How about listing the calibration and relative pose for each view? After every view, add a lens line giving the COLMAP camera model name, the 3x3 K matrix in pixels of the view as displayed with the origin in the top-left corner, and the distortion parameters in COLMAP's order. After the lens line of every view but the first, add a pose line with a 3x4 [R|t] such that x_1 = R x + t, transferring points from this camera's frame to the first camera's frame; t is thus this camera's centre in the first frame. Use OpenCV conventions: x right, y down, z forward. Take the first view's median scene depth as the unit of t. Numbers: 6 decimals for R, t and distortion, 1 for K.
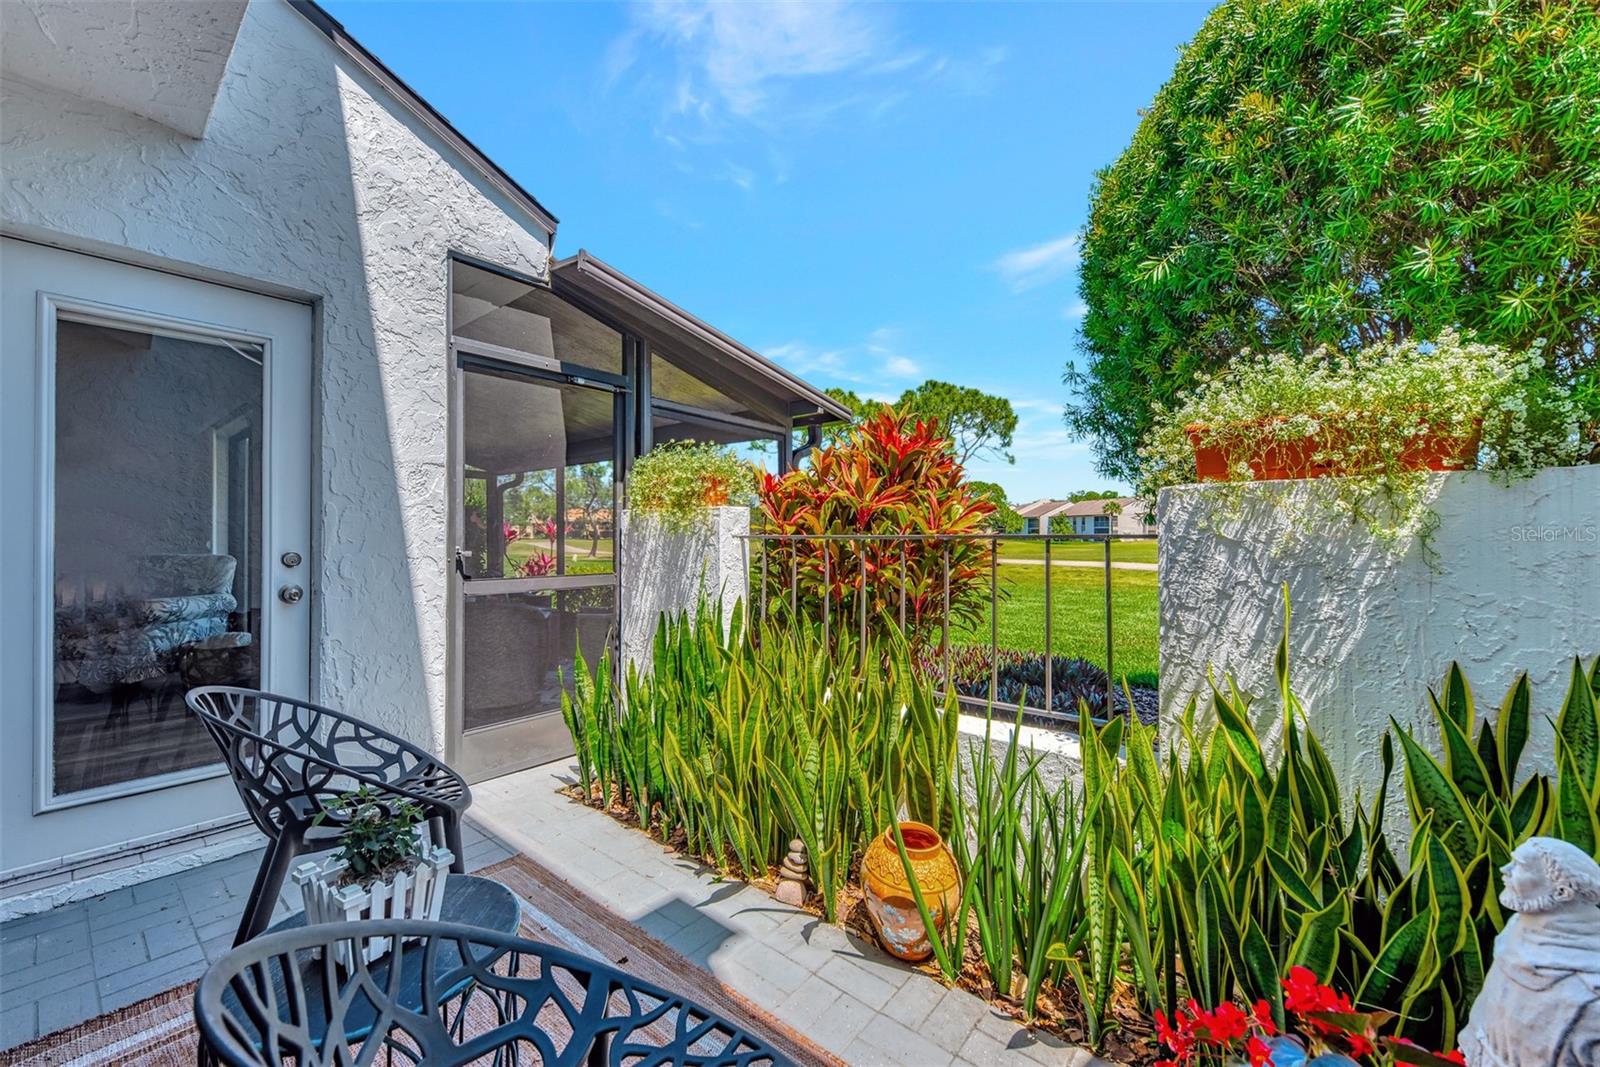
lens RADIAL K [[610.2, 0, 792.2], [0, 610.2, 529.4], [0, 0, 1]] dist [-0.005909, -0.001673]
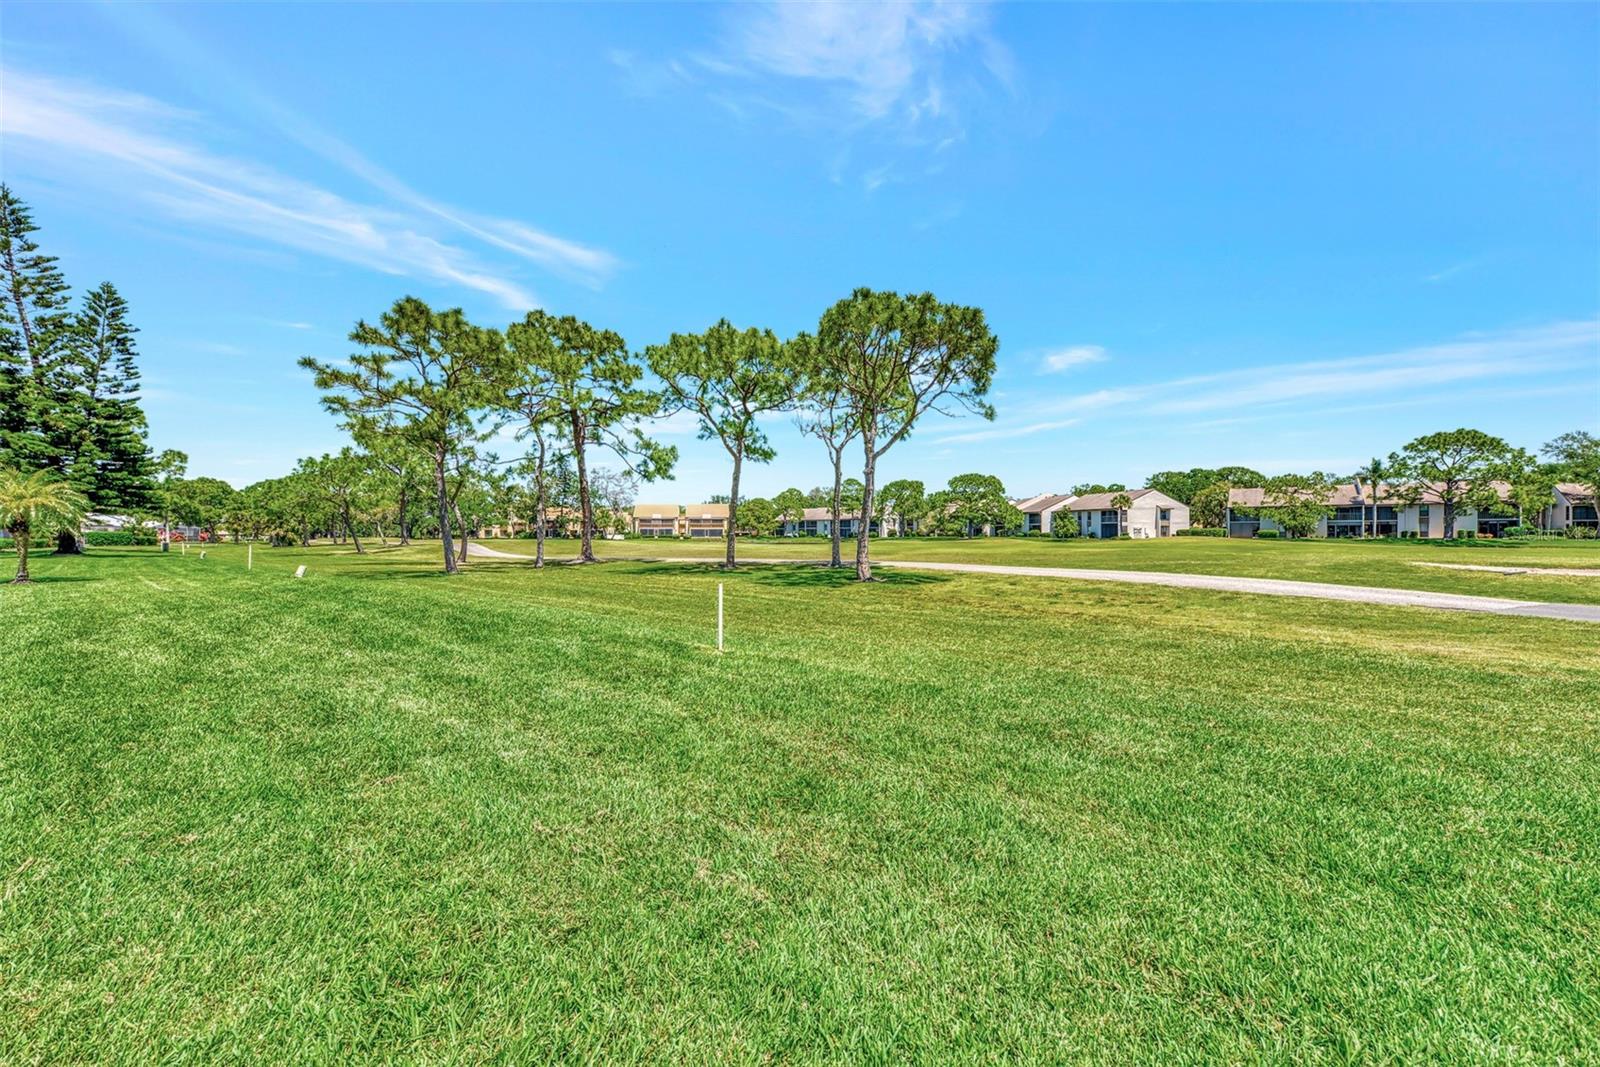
lens RADIAL K [[610.2, 0, 803.7], [0, 610.2, 533.7], [0, 0, 1]] dist [-0.005909, -0.001673]
pose [[0.999913, -0.005815, 0.011827, 0.045865], [0.005692, 0.999930, 0.010345, 0.000841], [-0.011886, -0.010277, 0.999877, 0.105875]]
